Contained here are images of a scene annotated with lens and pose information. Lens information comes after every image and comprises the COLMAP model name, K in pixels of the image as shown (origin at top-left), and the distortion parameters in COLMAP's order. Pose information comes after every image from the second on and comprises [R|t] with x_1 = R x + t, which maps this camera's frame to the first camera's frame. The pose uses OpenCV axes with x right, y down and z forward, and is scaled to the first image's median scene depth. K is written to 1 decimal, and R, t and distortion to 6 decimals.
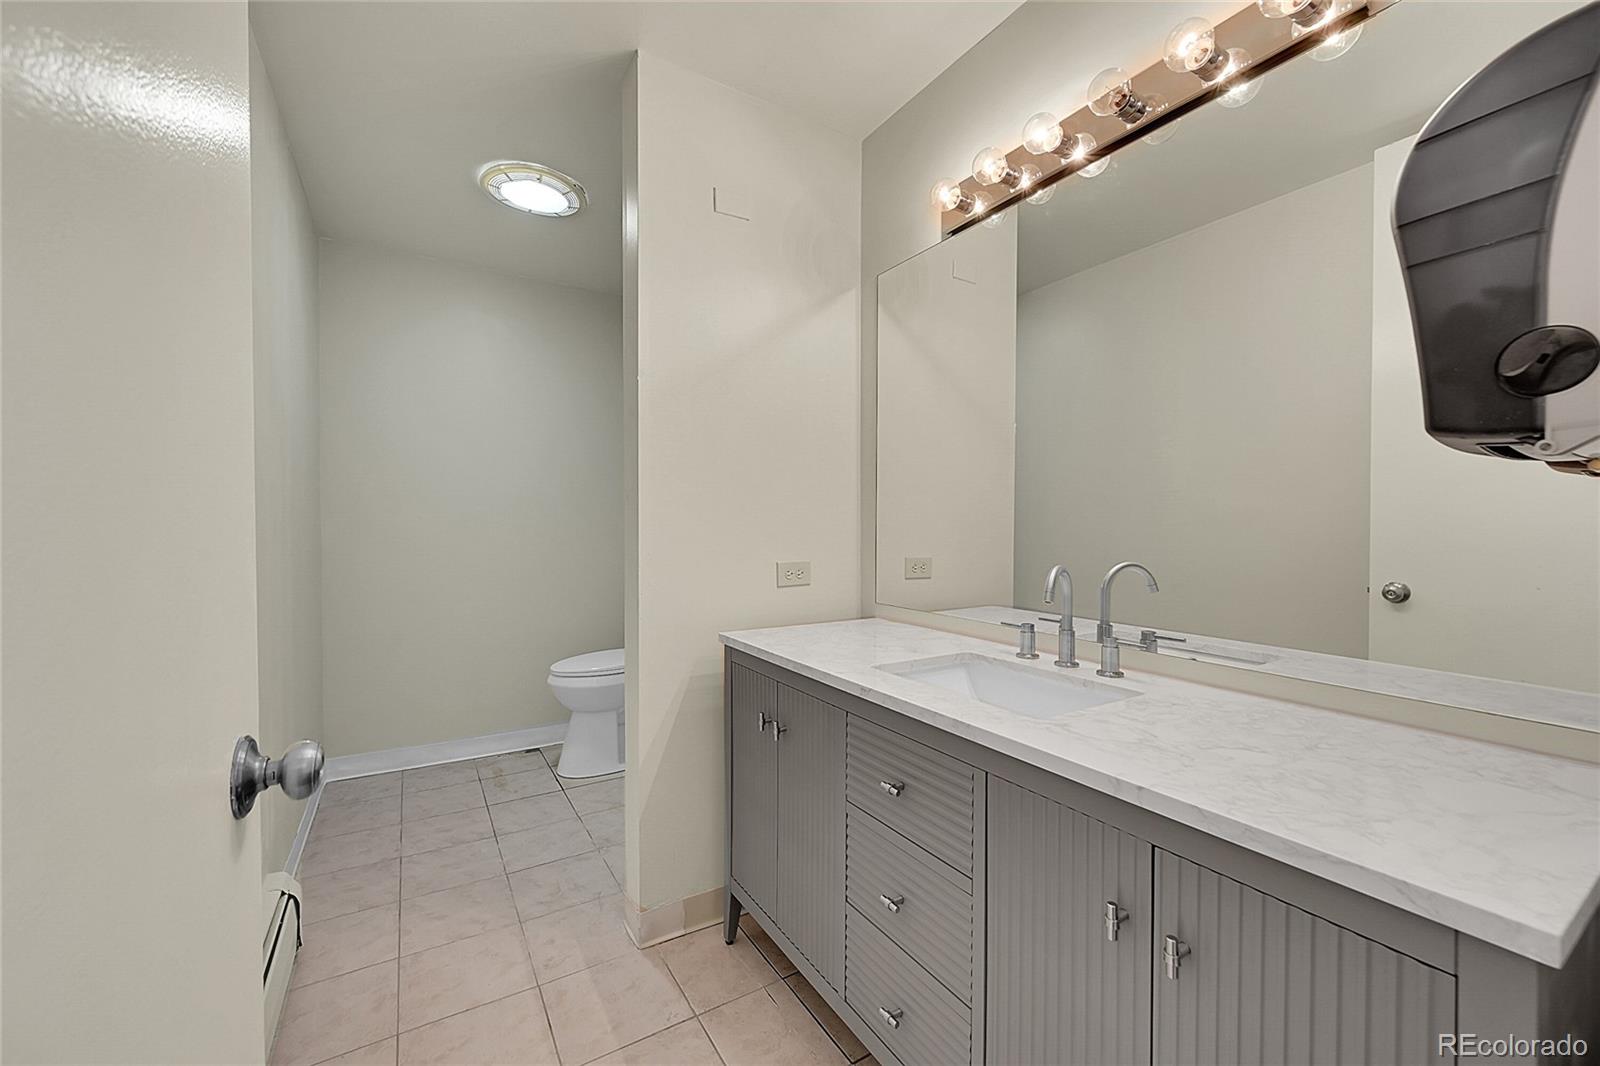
lens RADIAL K [[629.2, 0, 797.5], [0, 629.2, 534.4], [0, 0, 1]] dist [-0.001324, 0.000095]
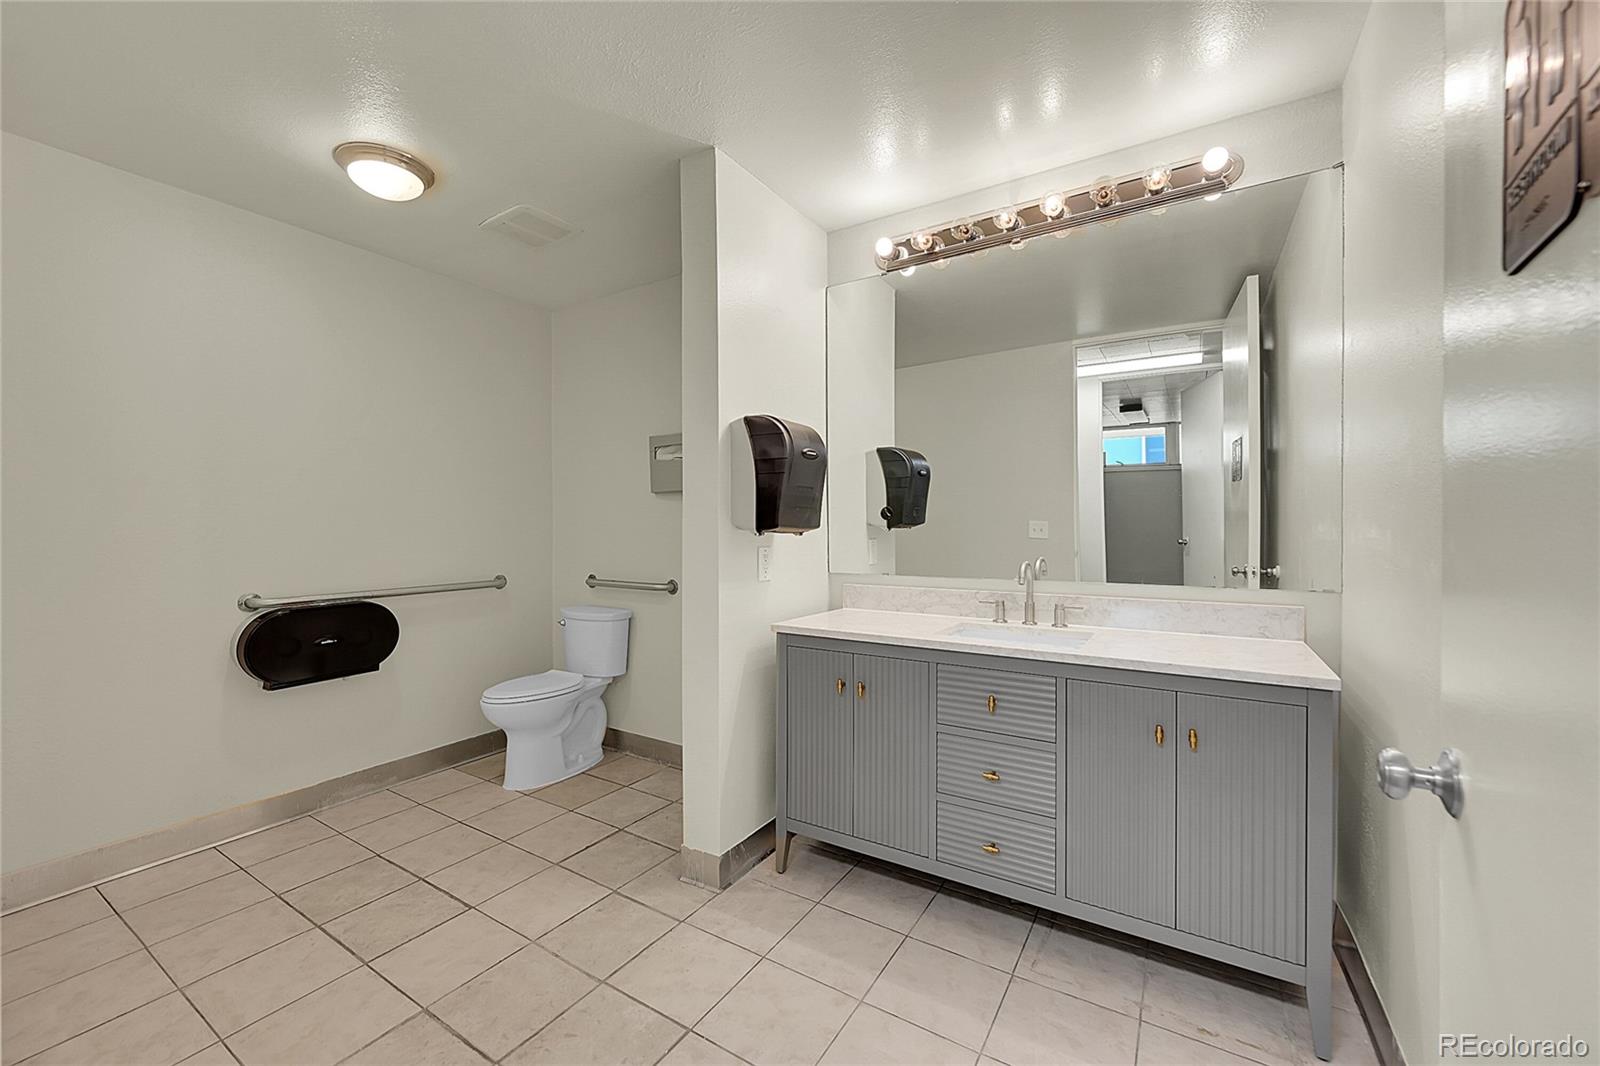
lens RADIAL K [[629.2, 0, 795.1], [0, 629.2, 531.6], [0, 0, 1]] dist [-0.001324, 0.000095]
pose [[0.892985, -0.002139, 0.450082, -0.780915], [0.005343, 0.999969, -0.005848, -0.019956], [-0.450055, 0.007627, 0.892968, -0.155186]]
